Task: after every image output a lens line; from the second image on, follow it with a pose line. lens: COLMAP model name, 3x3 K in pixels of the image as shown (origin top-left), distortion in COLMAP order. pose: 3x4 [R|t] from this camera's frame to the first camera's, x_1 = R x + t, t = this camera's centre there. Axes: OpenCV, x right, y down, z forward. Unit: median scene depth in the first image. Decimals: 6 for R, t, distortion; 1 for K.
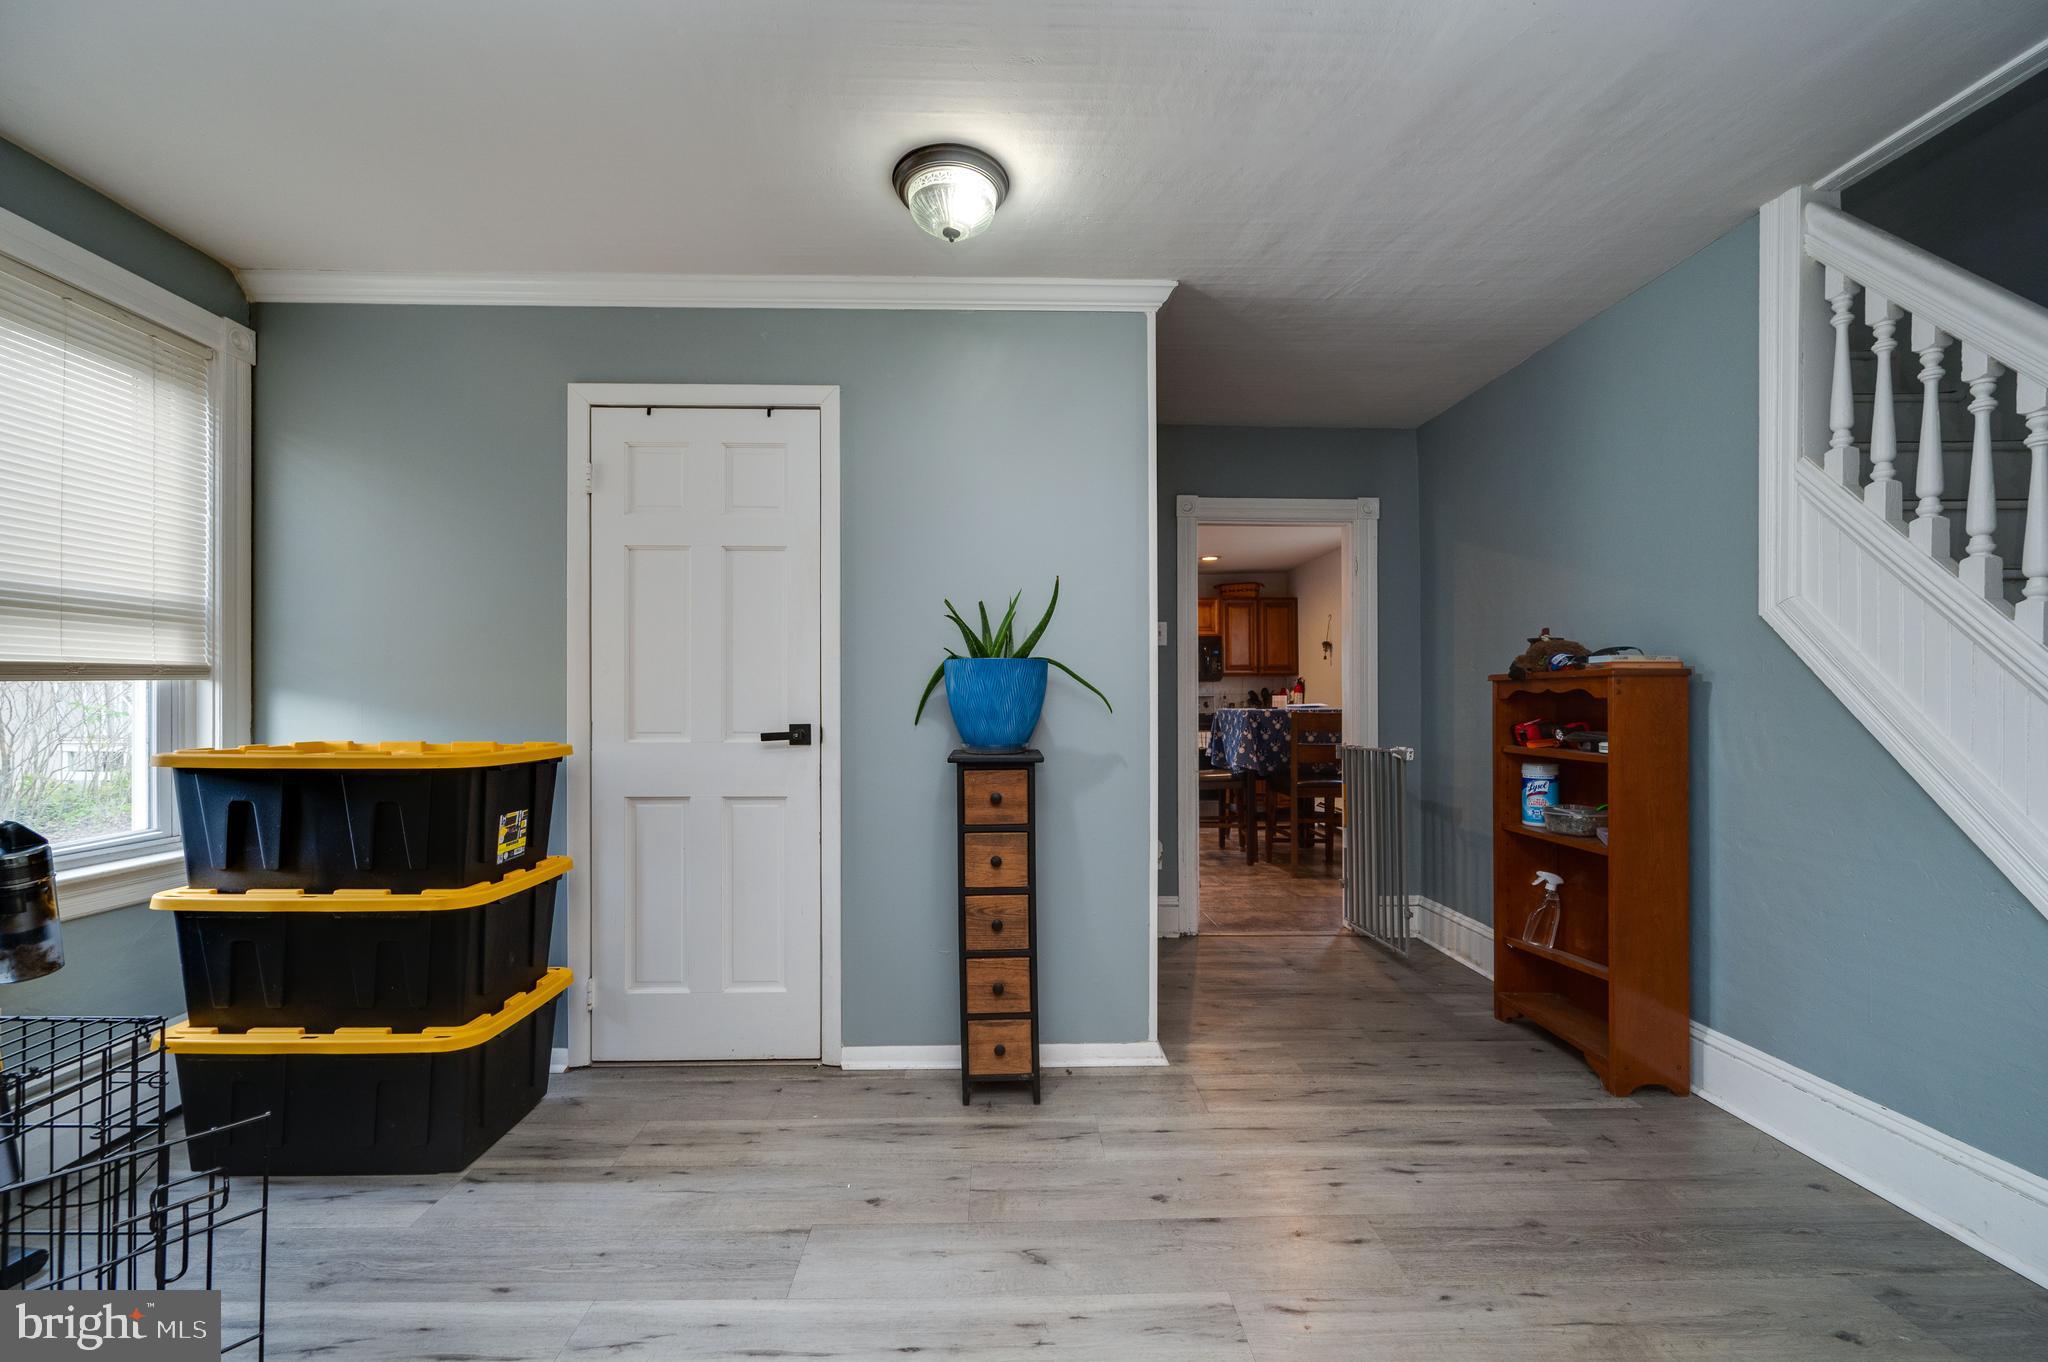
lens RADIAL K [[812.0, 0, 1024.1], [0, 812.0, 697.7], [0, 0, 1]] dist [-0.001807, -0.000199]
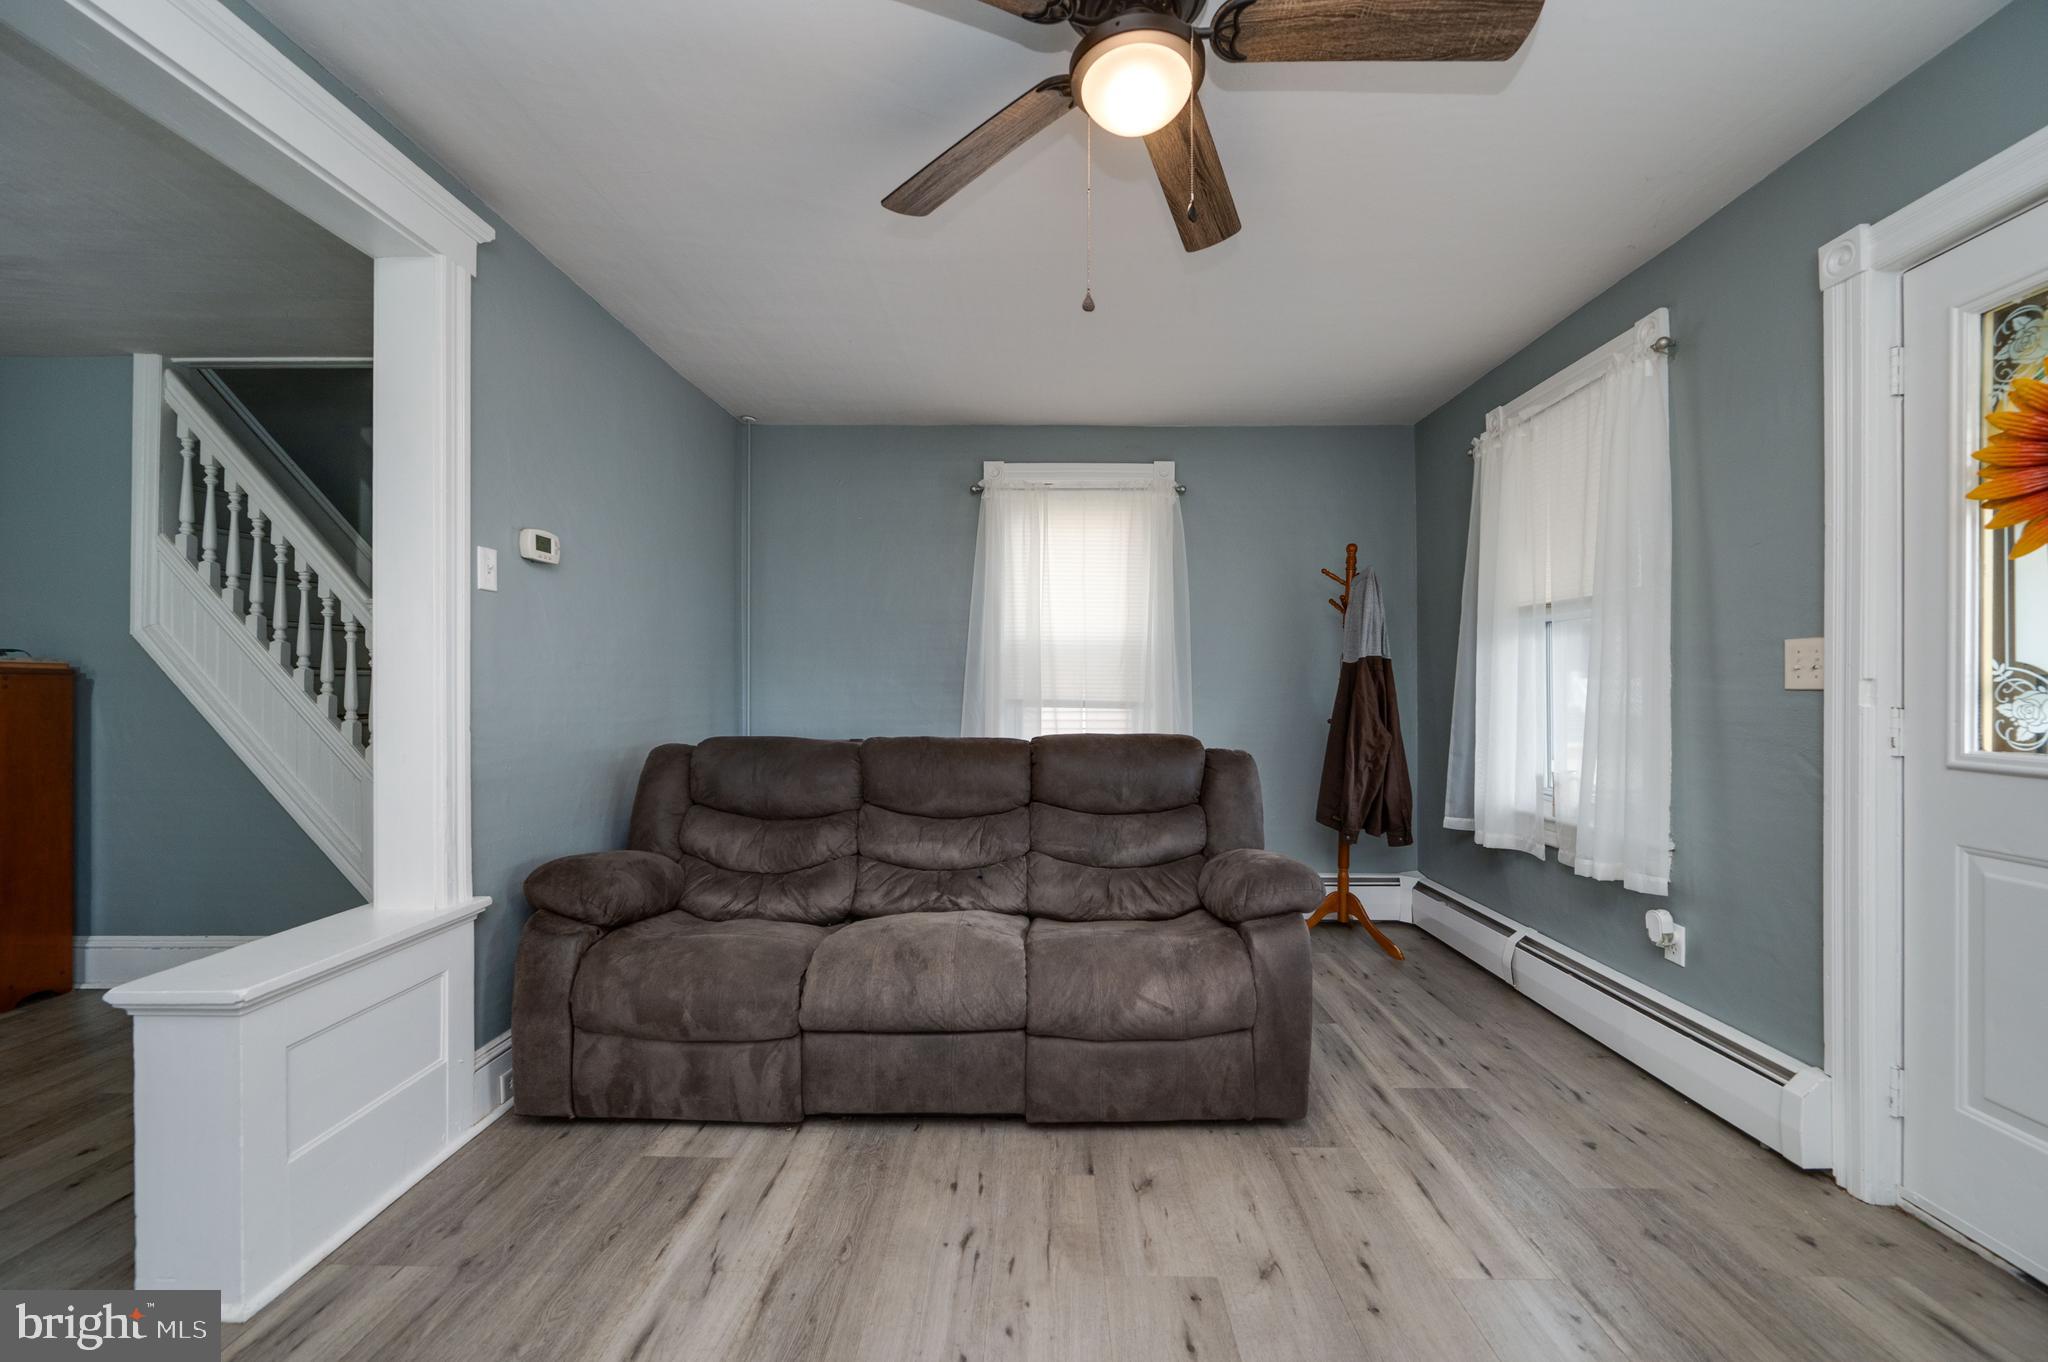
lens RADIAL K [[814.1, 0, 1032.7], [0, 814.1, 688.4], [0, 0, 1]] dist [-0.005897, -0.000175]
pose [[0.039505, 0.004113, 0.999211, -0.446633], [-0.003264, 0.999987, -0.003987, -0.003994], [-0.999214, -0.003104, 0.039518, -0.634394]]
